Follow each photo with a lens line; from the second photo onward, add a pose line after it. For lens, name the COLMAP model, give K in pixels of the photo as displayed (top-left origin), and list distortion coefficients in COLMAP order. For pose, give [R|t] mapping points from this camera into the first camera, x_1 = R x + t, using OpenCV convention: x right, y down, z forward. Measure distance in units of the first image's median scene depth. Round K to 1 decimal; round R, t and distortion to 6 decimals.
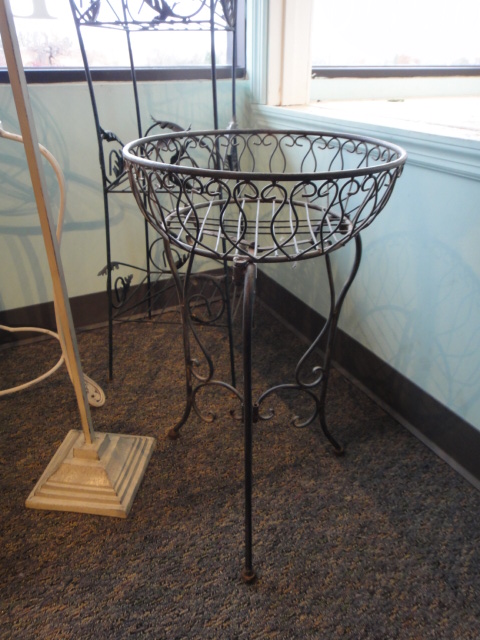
lens RADIAL K [[455.2, 0, 246.5], [0, 455.2, 321.2], [0, 0, 1]] dist [0.005419, 0.004440]
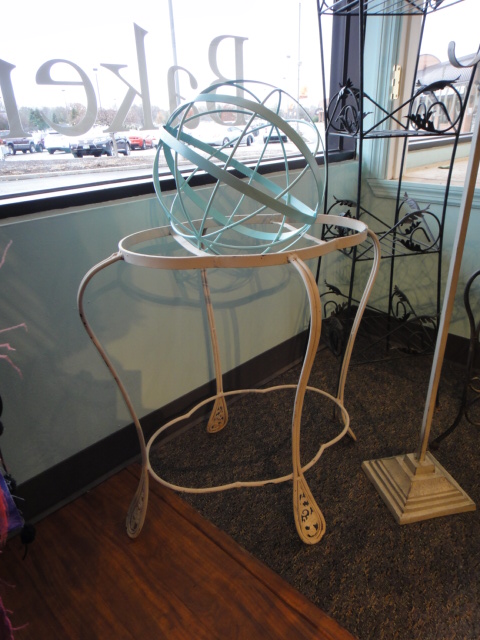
lens RADIAL K [[455.2, 0, 243.0], [0, 455.2, 319.9], [0, 0, 1]] dist [0.005419, 0.004440]
pose [[0.949066, -0.162468, 0.269959, -0.930894], [0.187400, 0.979848, -0.069129, -0.095408], [-0.253288, 0.116198, 0.960387, -0.089733]]
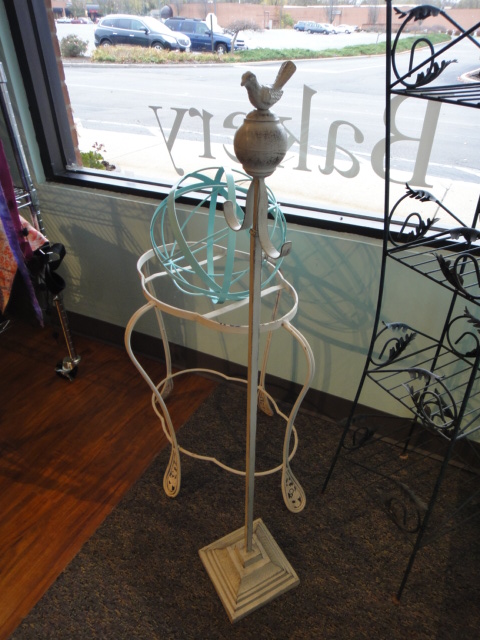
lens RADIAL K [[455.2, 0, 248.8], [0, 455.2, 321.1], [0, 0, 1]] dist [0.005419, 0.004440]
pose [[0.582495, 0.443983, -0.680866, 0.212098], [-0.405279, 0.884736, 0.230198, -0.520040], [0.704591, 0.141851, 0.695292, 0.021847]]
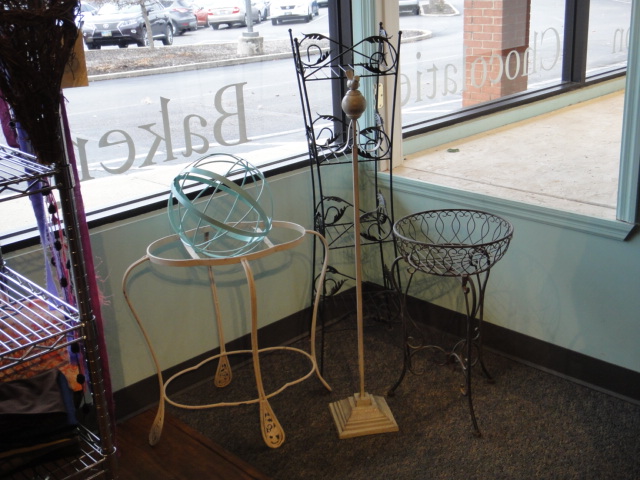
lens RADIAL K [[759.9, 0, 324.7], [0, 759.9, 226.7], [0, 0, 1]] dist [-0.013611, 0.000000]
pose [[0.959000, -0.143932, 0.244138, -0.934541], [0.188101, 0.967600, -0.168431, 0.089379], [-0.211985, 0.207448, 0.955001, -1.560022]]
